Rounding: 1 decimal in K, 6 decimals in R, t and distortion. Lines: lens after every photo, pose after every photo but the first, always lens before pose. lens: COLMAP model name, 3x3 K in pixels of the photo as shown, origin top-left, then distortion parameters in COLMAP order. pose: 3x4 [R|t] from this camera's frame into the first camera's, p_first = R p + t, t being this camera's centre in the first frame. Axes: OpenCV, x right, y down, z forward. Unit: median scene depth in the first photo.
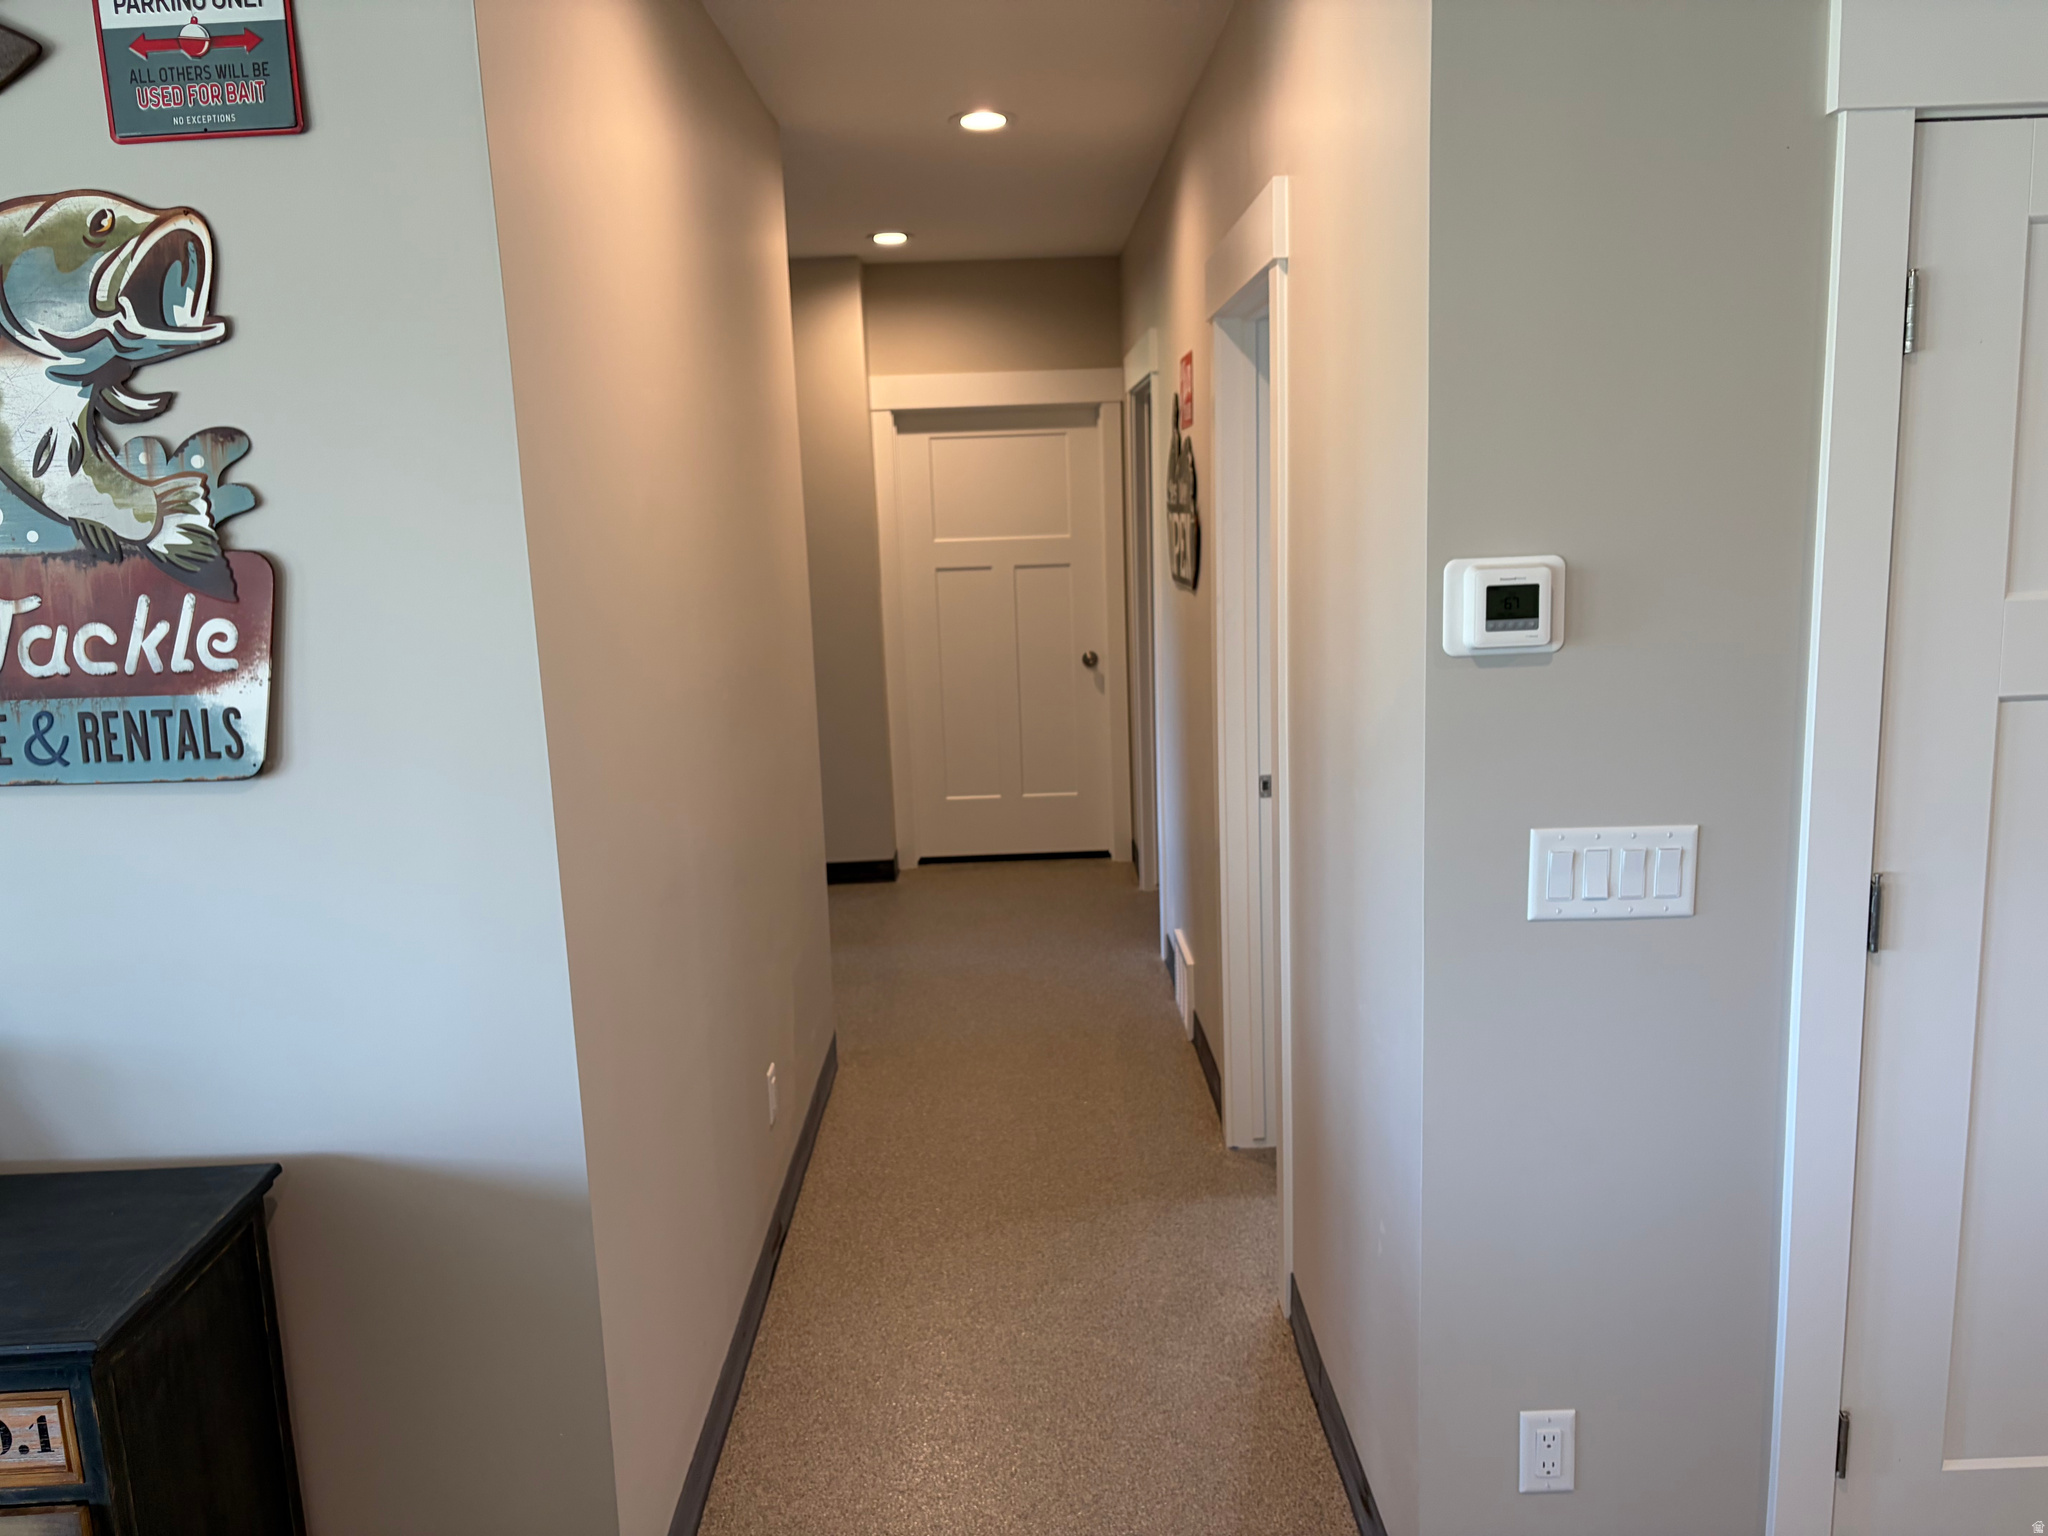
lens RADIAL K [[1555.5, 0, 1030.3], [0, 1555.5, 771.2], [0, 0, 1]] dist [0.065874, -0.068201]
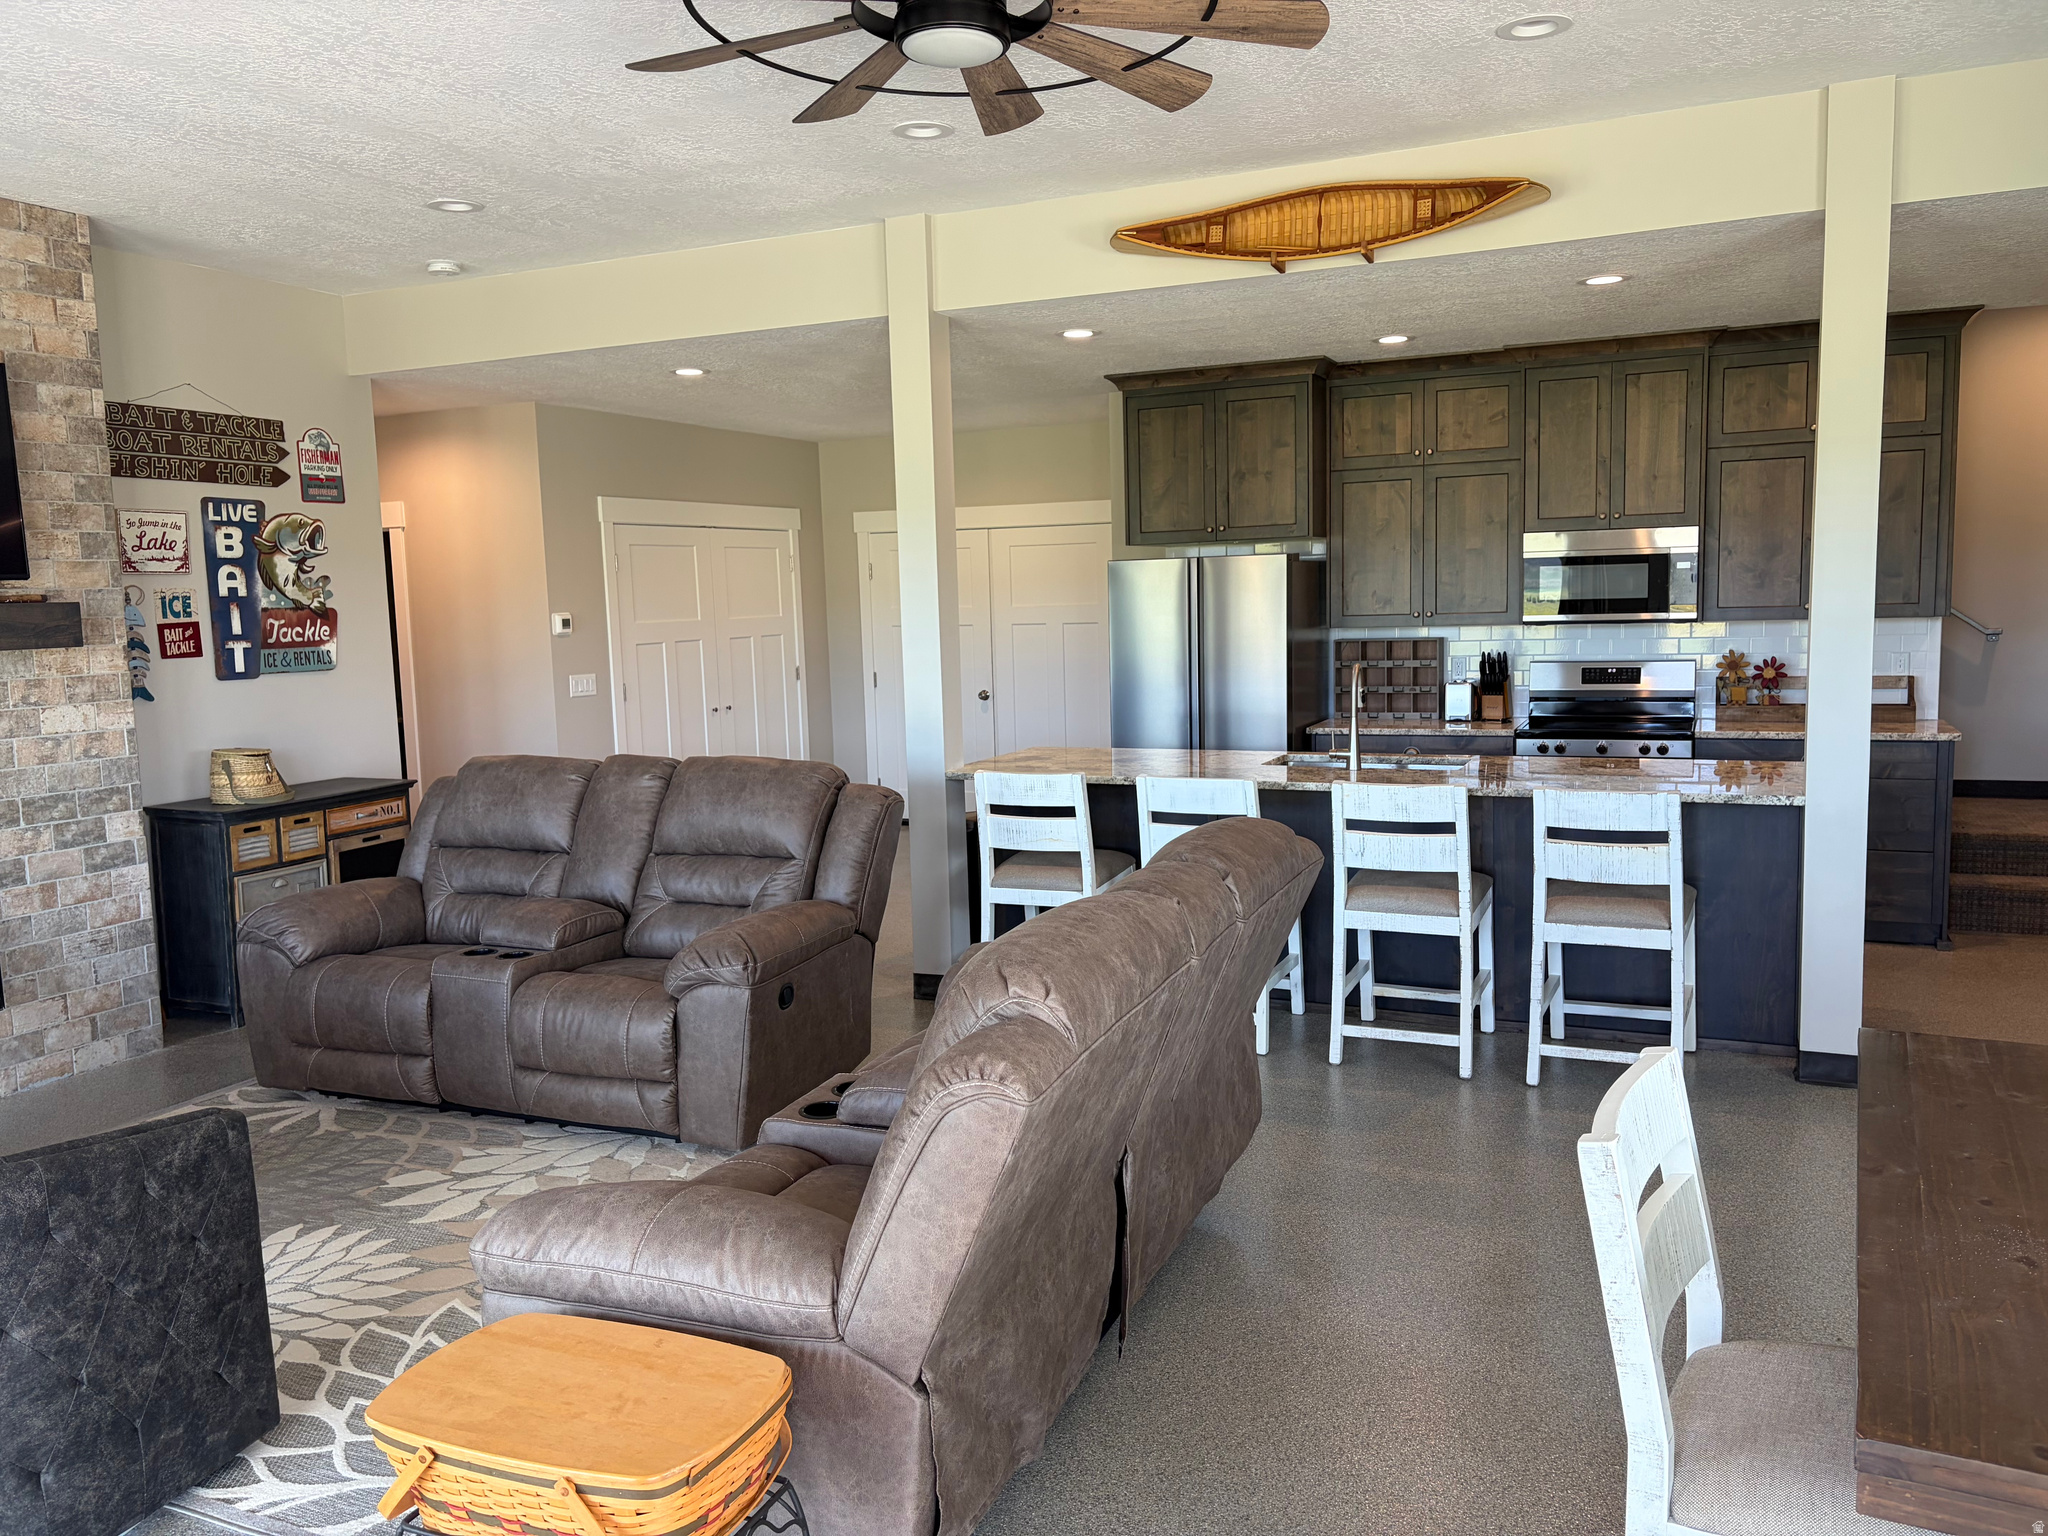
lens RADIAL K [[1555.5, 0, 1032.8], [0, 1555.5, 760.8], [0, 0, 1]] dist [0.065874, -0.068201]
pose [[0.409567, -0.078229, 0.908920, -3.235255], [0.174699, 0.984603, 0.006022, 0.486073], [-0.895397, 0.156321, 0.416928, -1.991901]]
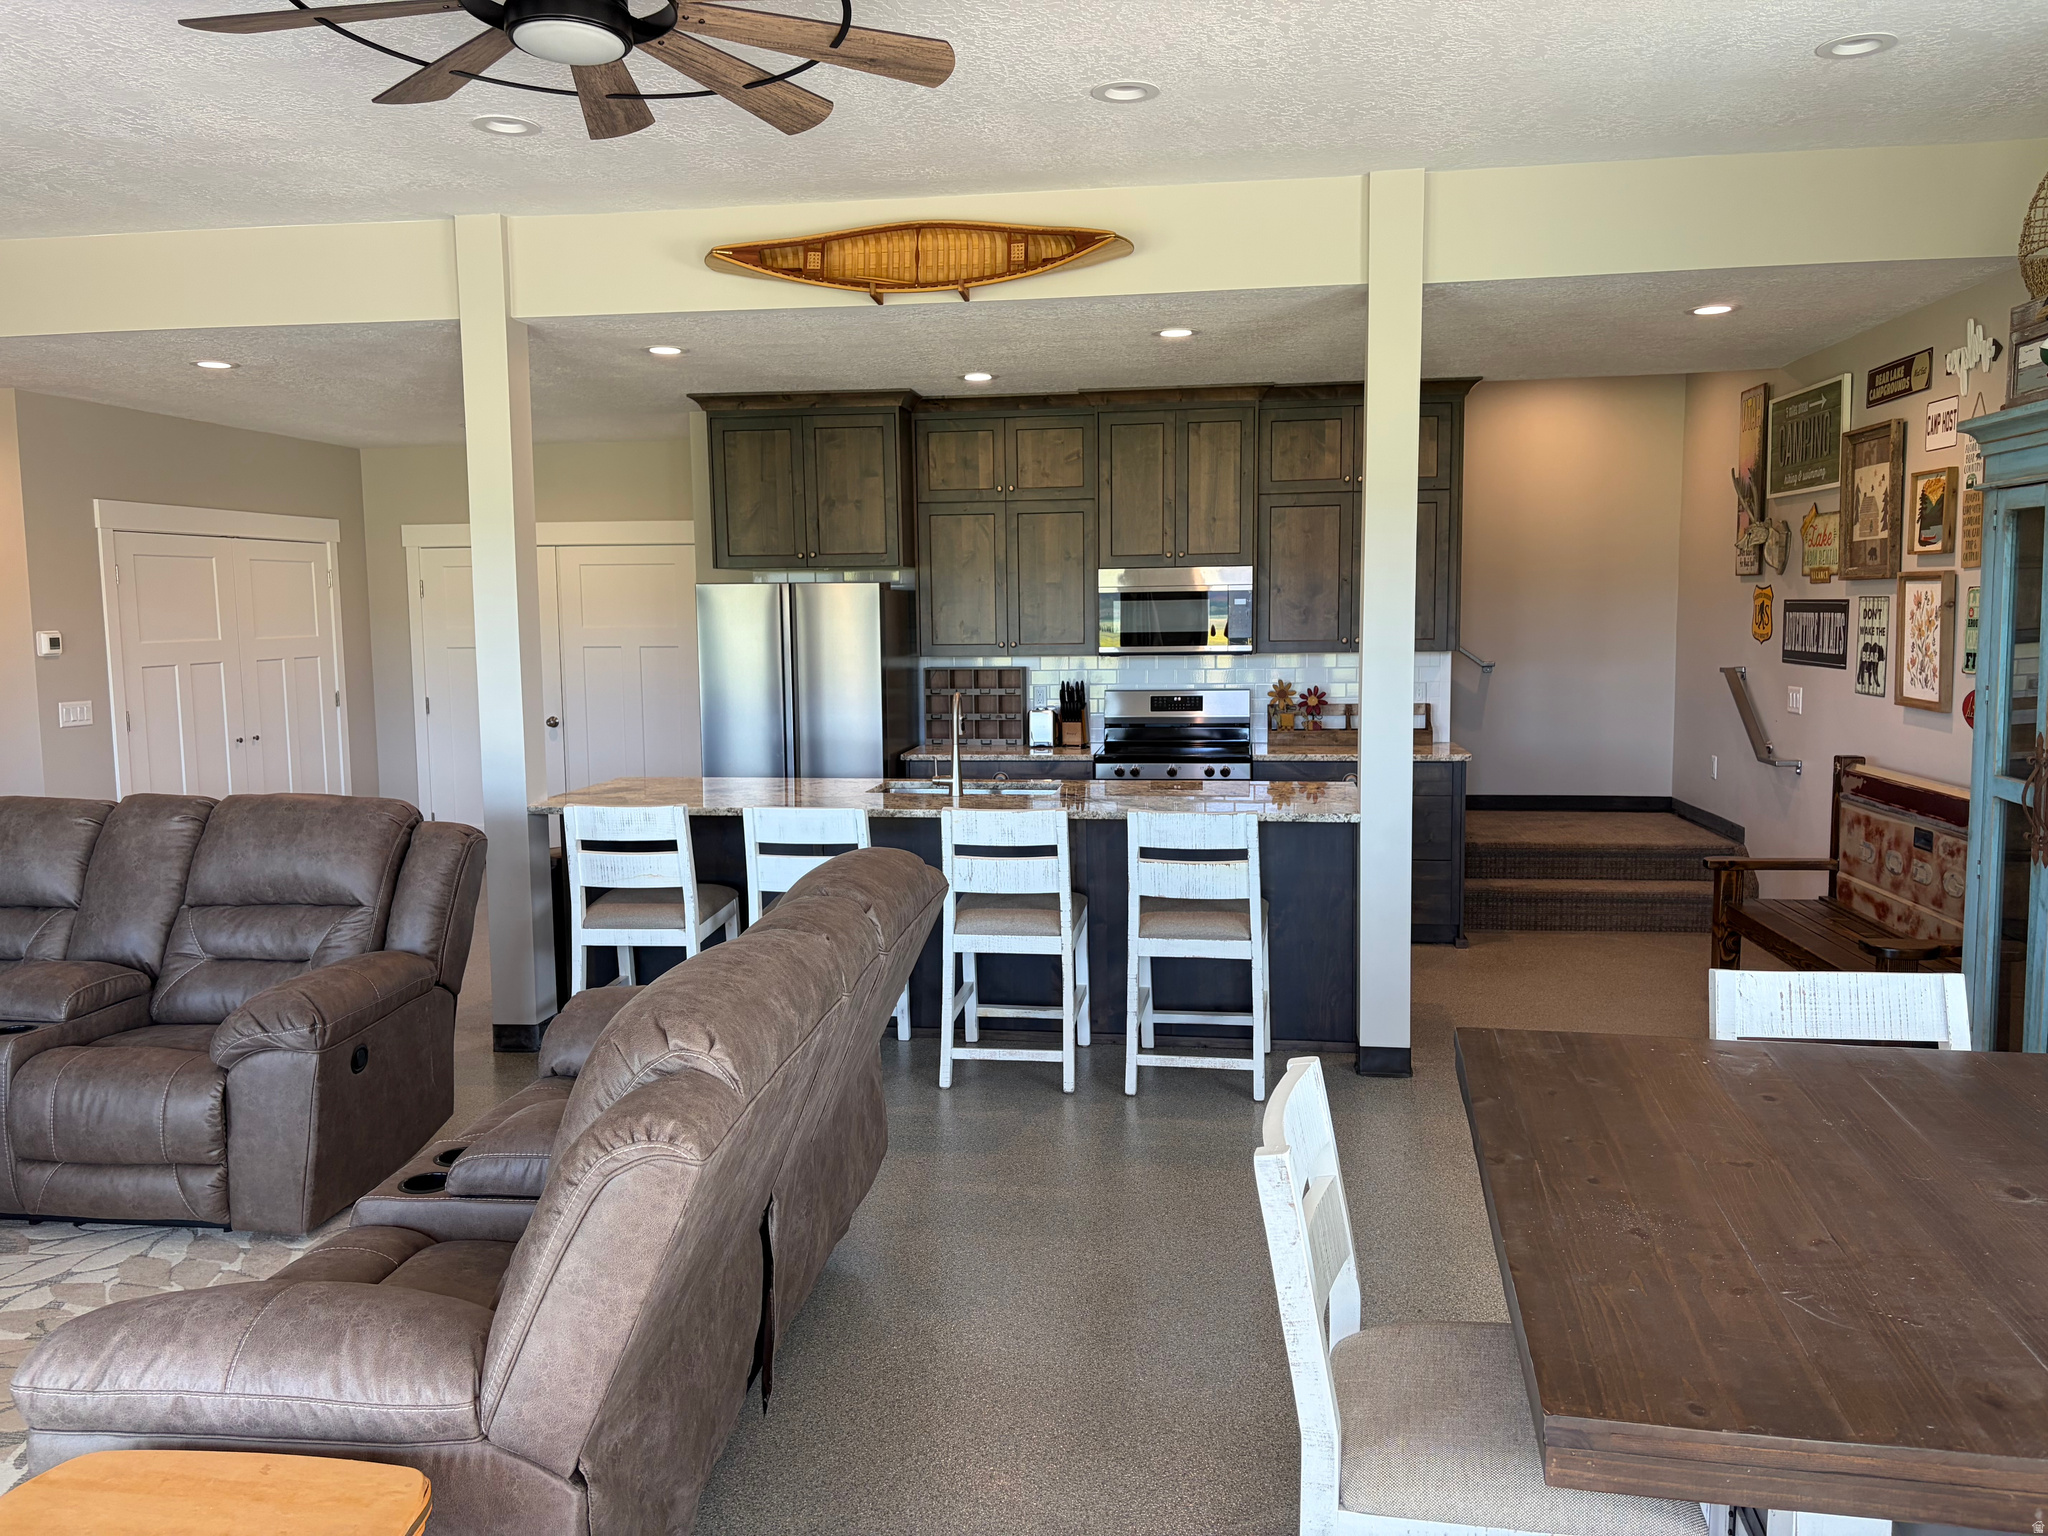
lens RADIAL K [[1555.5, 0, 1024.8], [0, 1555.5, 762.3], [0, 0, 1]] dist [0.065874, -0.068201]
pose [[0.145117, -0.068091, 0.987069, -3.237284], [0.181629, 0.982509, 0.041073, 0.462476], [-0.972601, 0.173320, 0.154946, -1.903312]]
